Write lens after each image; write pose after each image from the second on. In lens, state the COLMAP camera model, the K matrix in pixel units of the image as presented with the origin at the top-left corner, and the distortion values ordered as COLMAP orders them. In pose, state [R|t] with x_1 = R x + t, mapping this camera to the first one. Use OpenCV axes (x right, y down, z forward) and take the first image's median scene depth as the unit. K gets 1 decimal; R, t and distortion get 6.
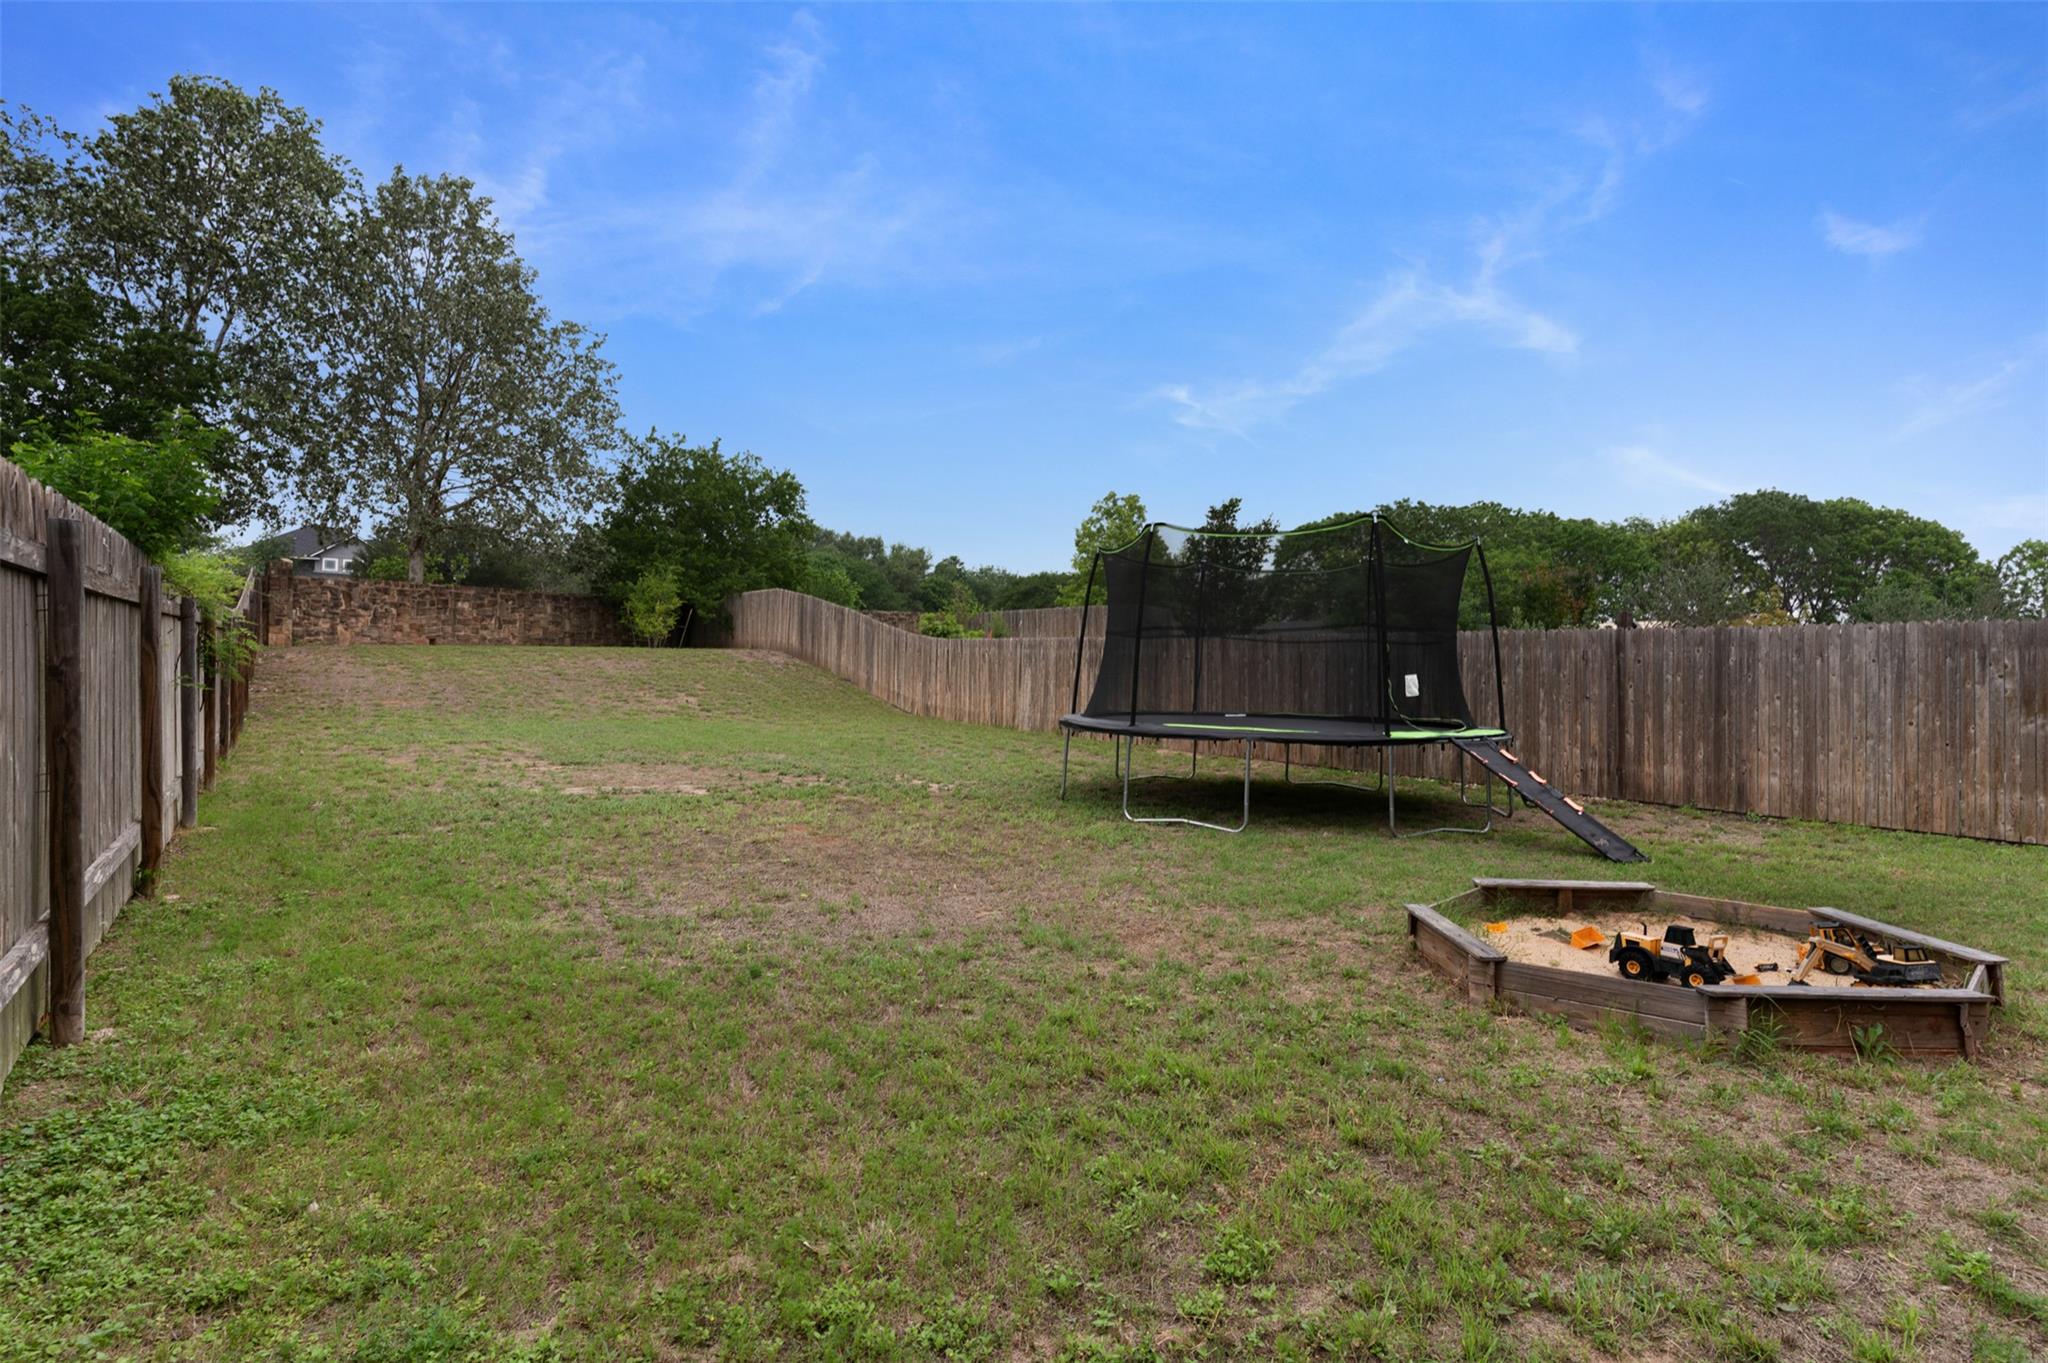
lens RADIAL K [[993.9, 0, 1008.4], [0, 993.9, 680.1], [0, 0, 1]] dist [0.002347, -0.000912]
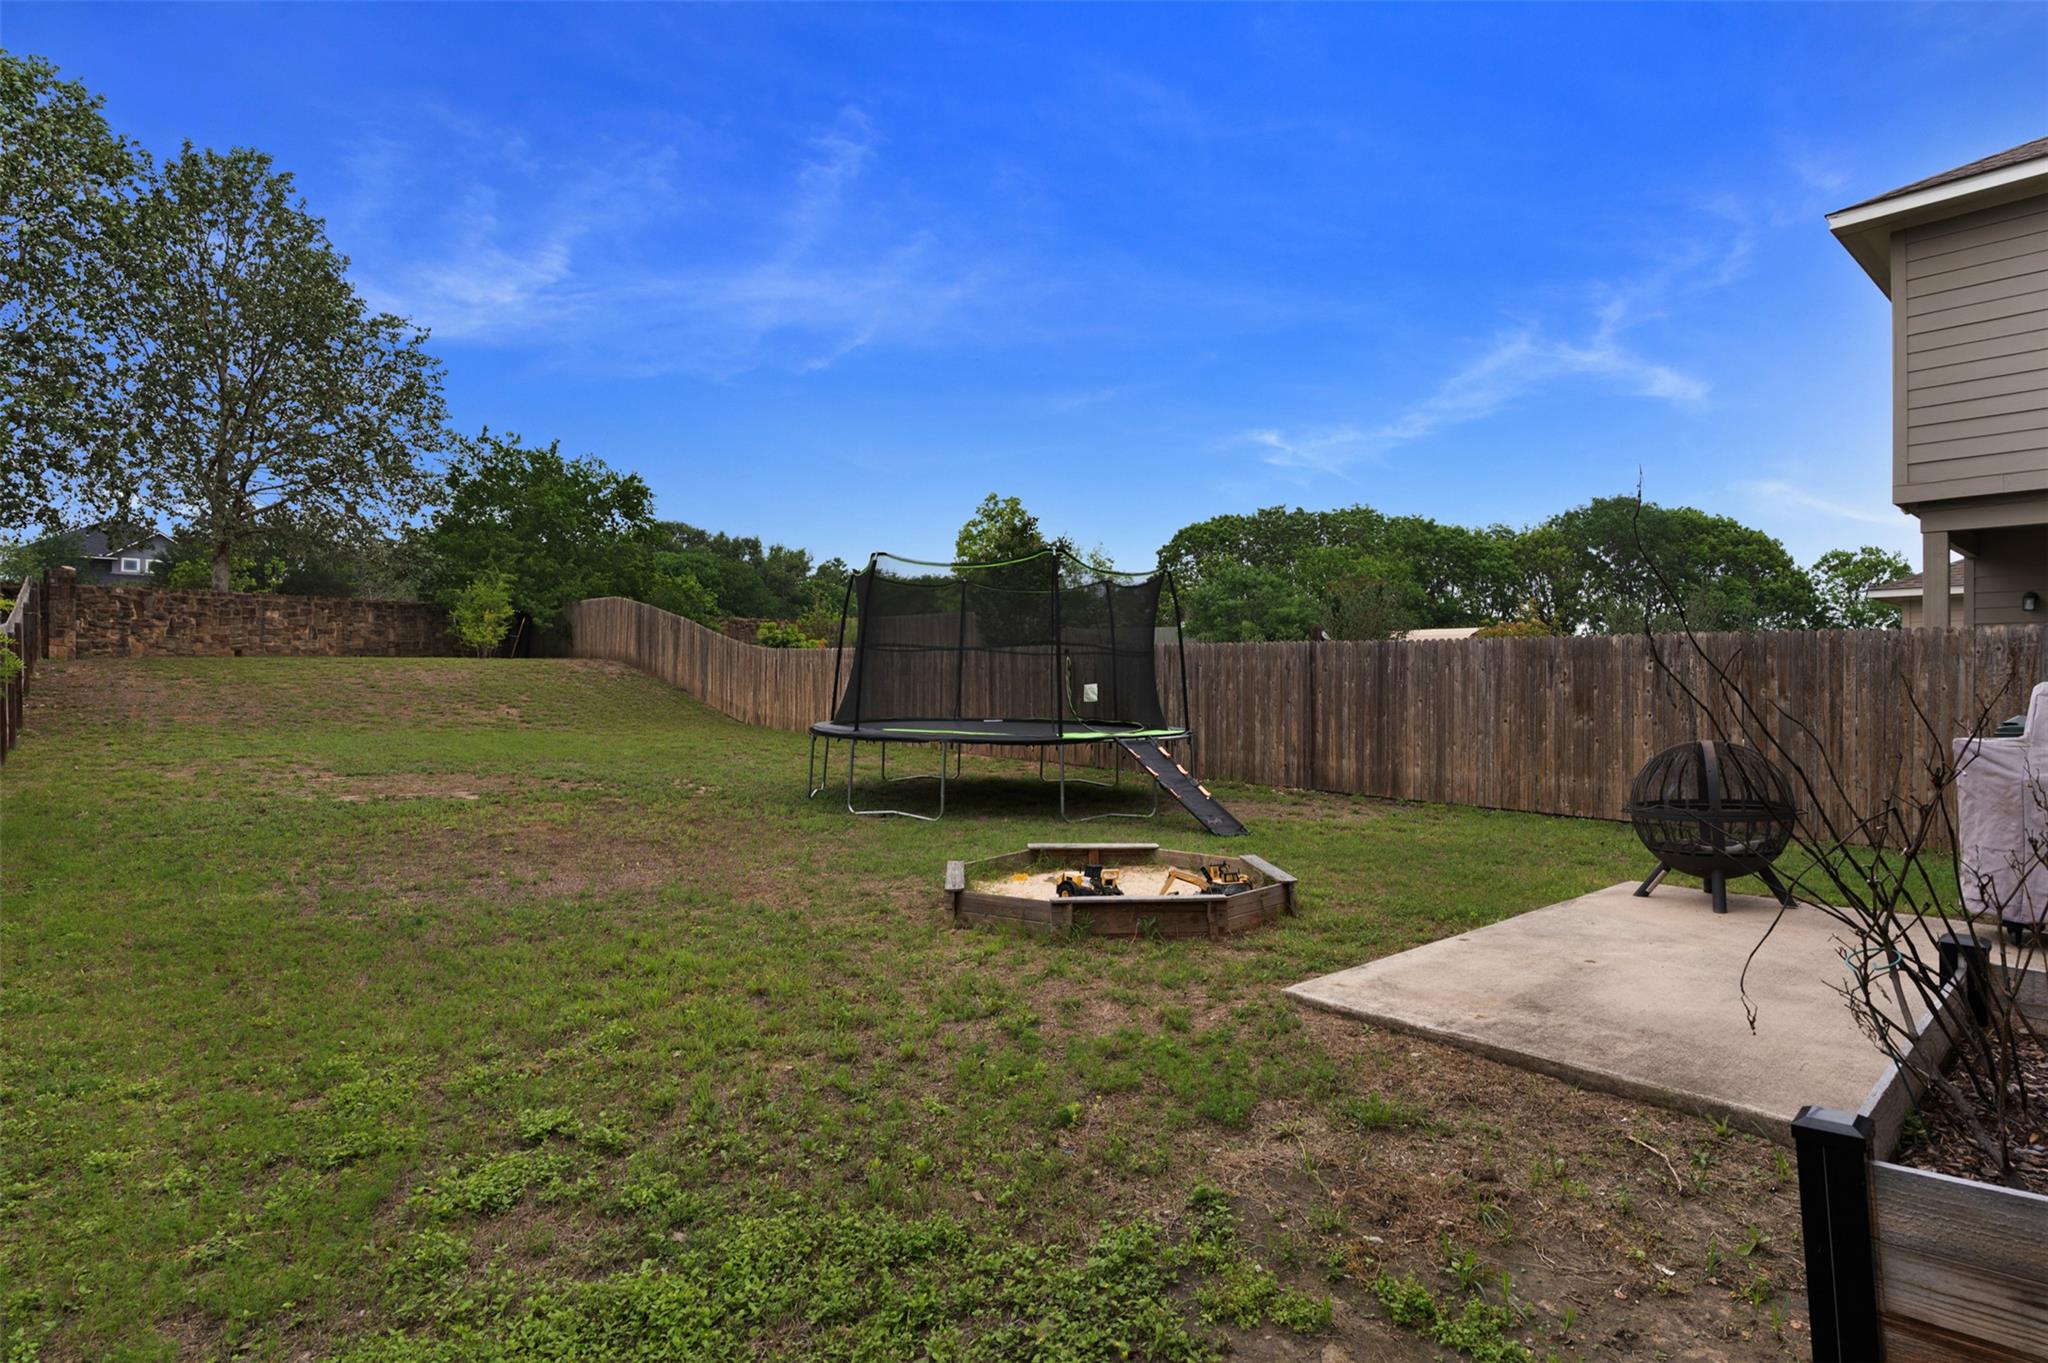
lens RADIAL K [[1064.6, 0, 1032.9], [0, 1064.6, 697.1], [0, 0, 1]] dist [0.008783, -0.005685]
pose [[0.995371, -0.009222, 0.095659, 0.084987], [0.008223, 0.999908, 0.010832, -0.001701], [-0.095750, -0.009996, 0.995355, -0.095172]]
